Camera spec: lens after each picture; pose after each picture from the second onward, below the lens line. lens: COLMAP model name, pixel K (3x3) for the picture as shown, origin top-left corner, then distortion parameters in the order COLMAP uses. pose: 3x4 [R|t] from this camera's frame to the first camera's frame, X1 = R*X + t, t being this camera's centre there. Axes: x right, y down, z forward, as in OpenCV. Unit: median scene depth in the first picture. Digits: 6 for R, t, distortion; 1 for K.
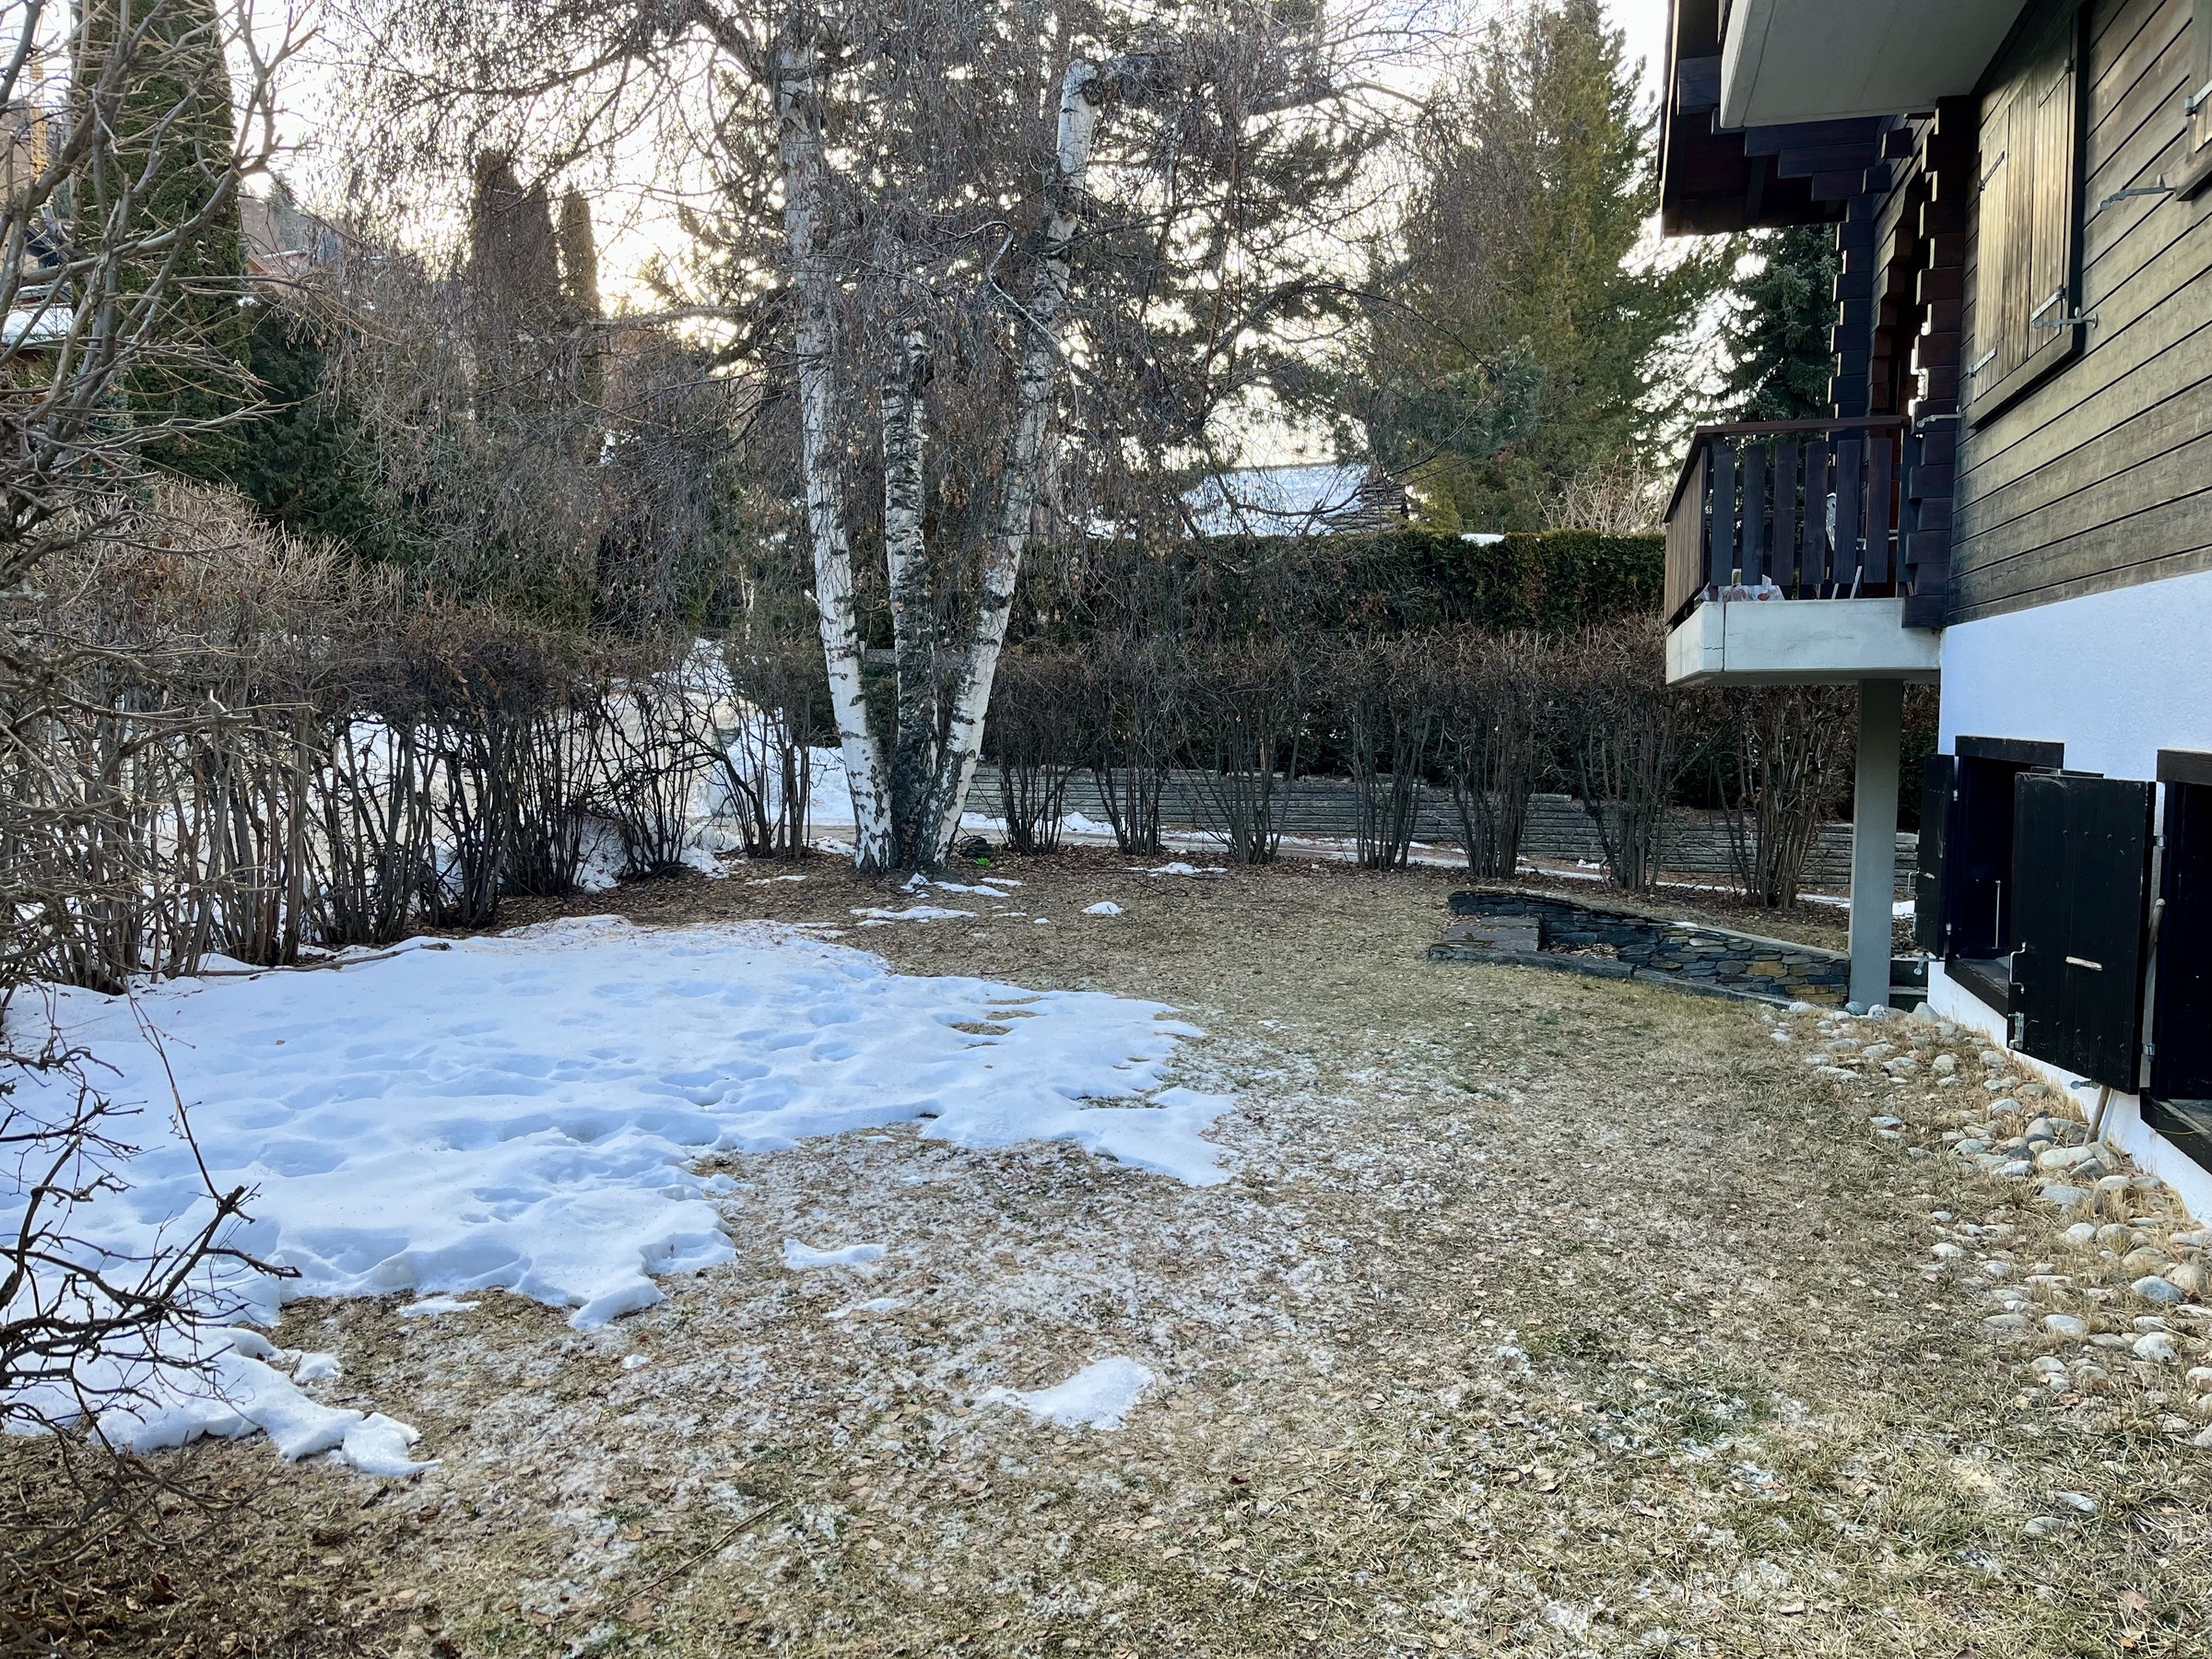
lens RADIAL K [[1678.2, 0, 1106.0], [0, 1678.2, 829.5], [0, 0, 1]] dist [0.065478, -0.087593]
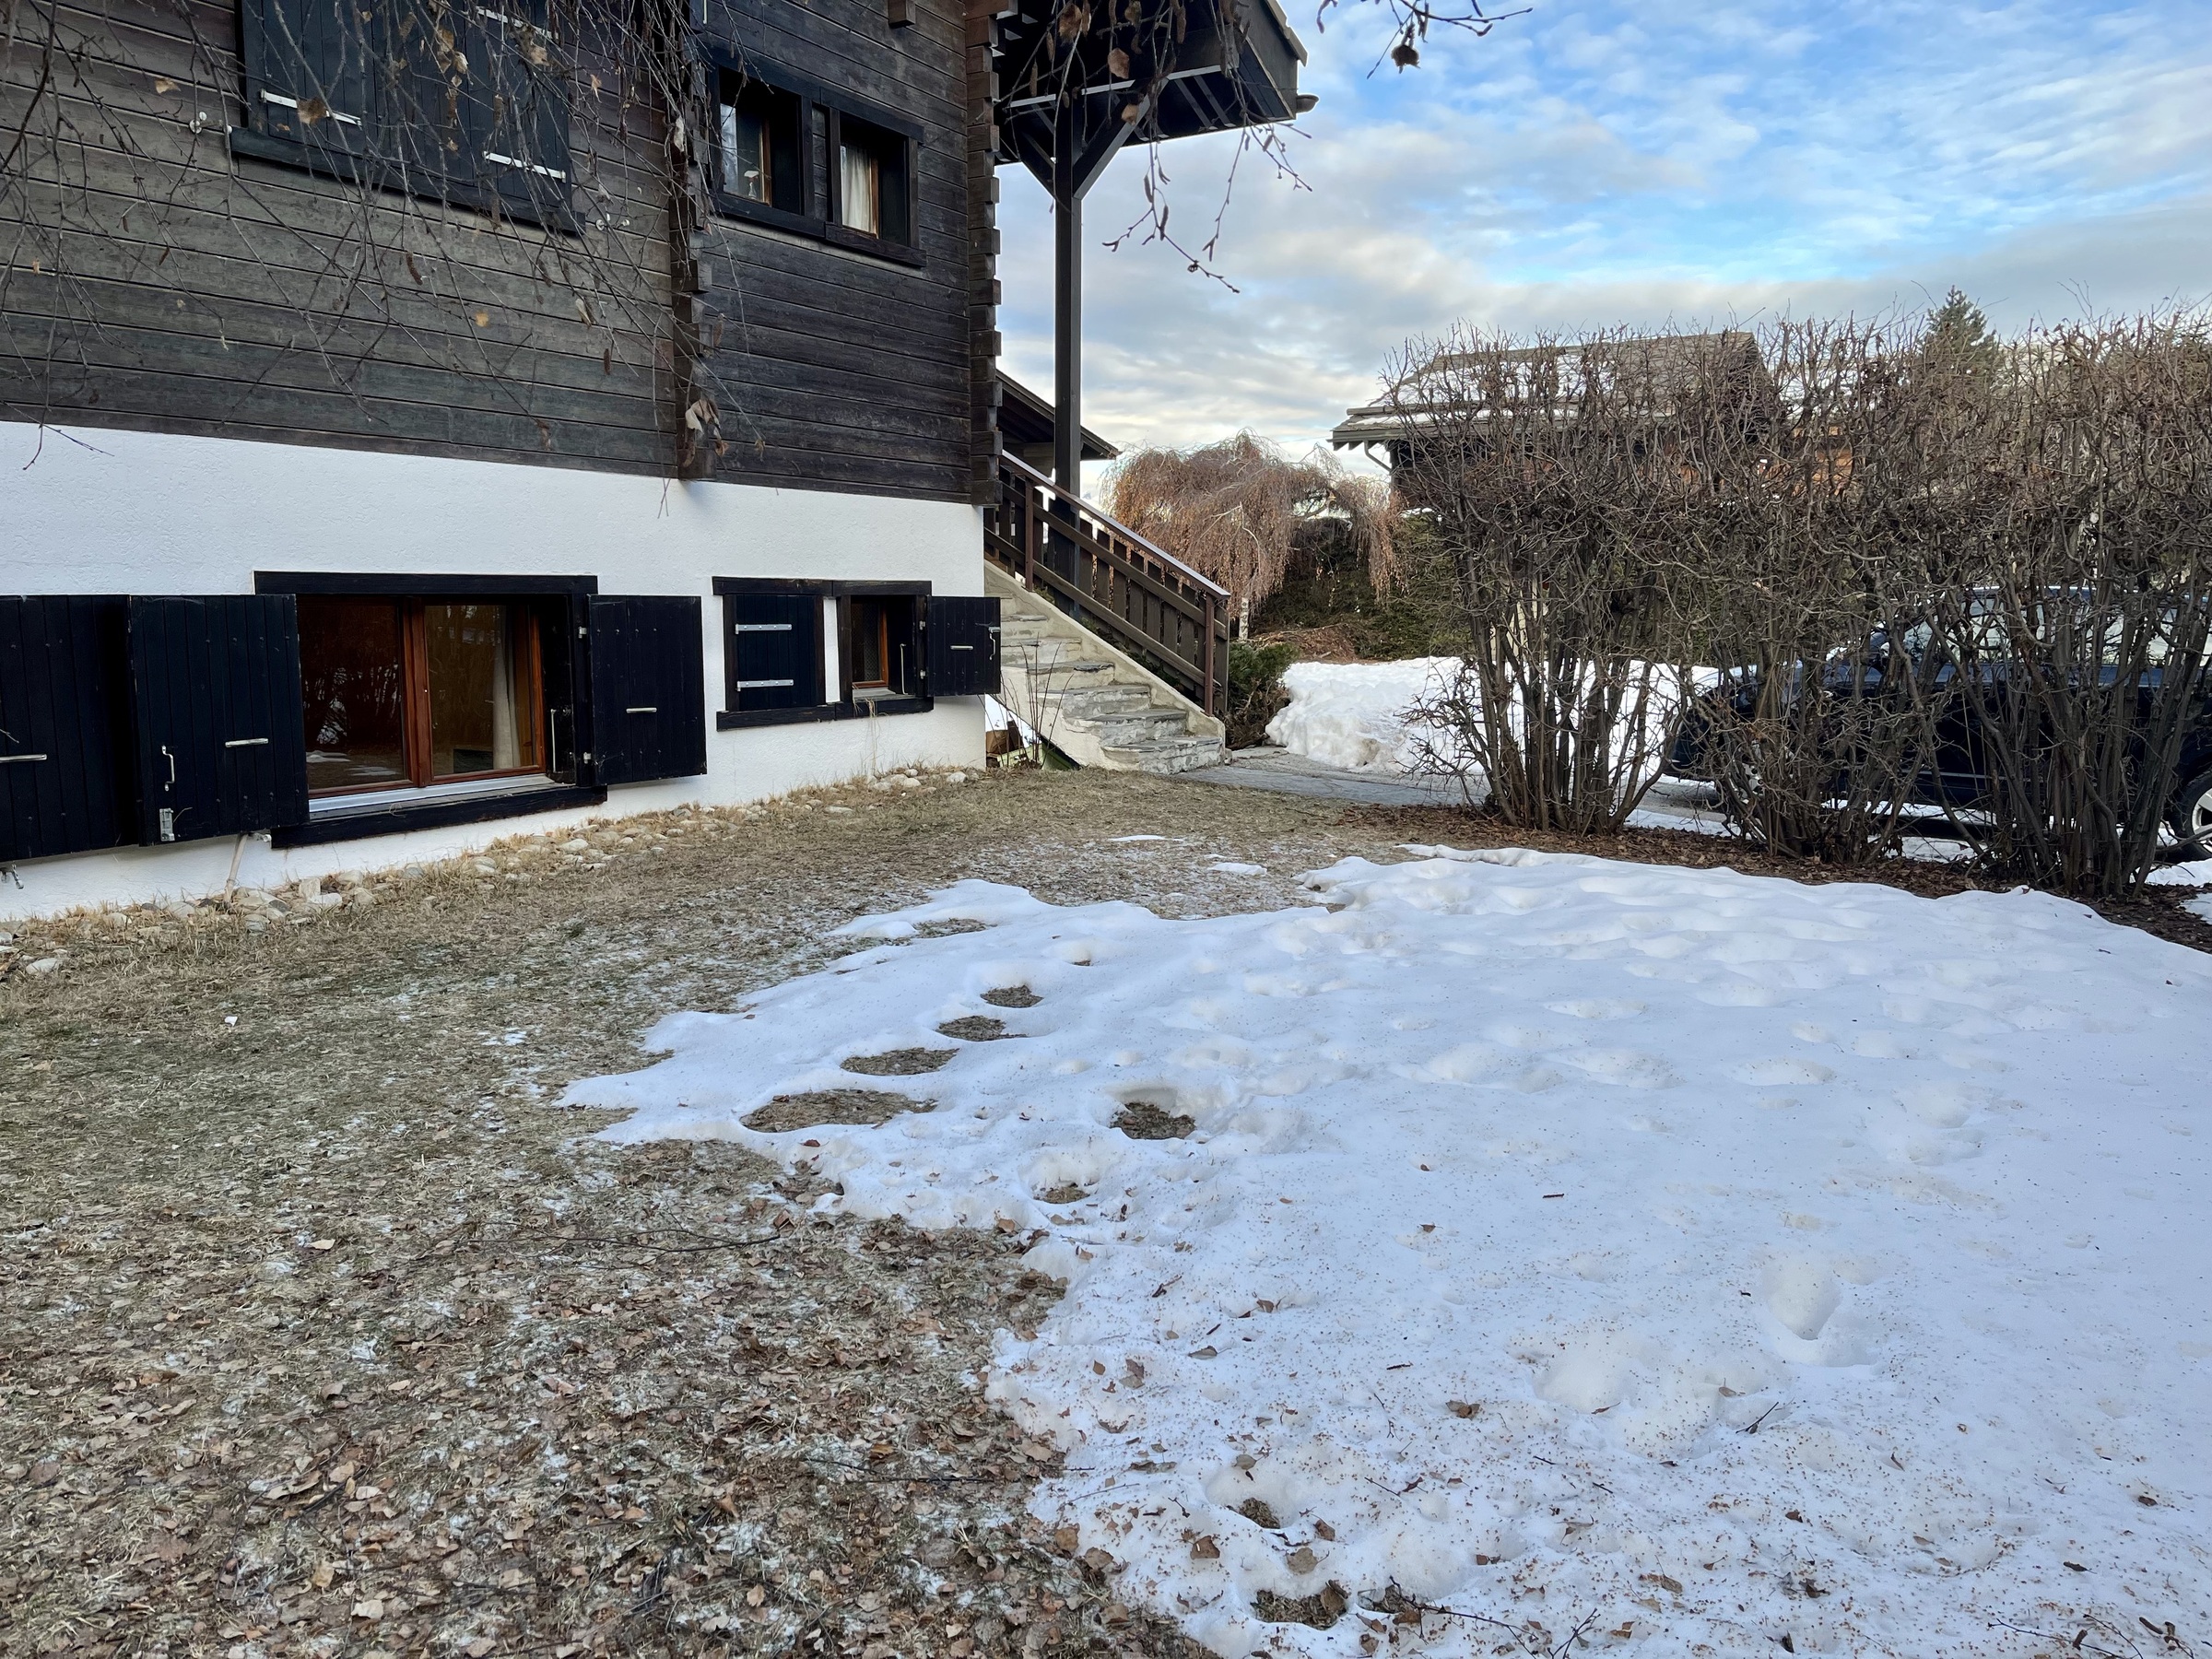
lens RADIAL K [[1678.2, 0, 1106.0], [0, 1678.2, 829.5], [0, 0, 1]] dist [0.065478, -0.087593]
pose [[-0.969421, -0.030099, 0.243551, -0.295653], [0.021110, 0.978543, 0.204959, -0.088684], [-0.244494, 0.203833, -0.947984, 1.791580]]
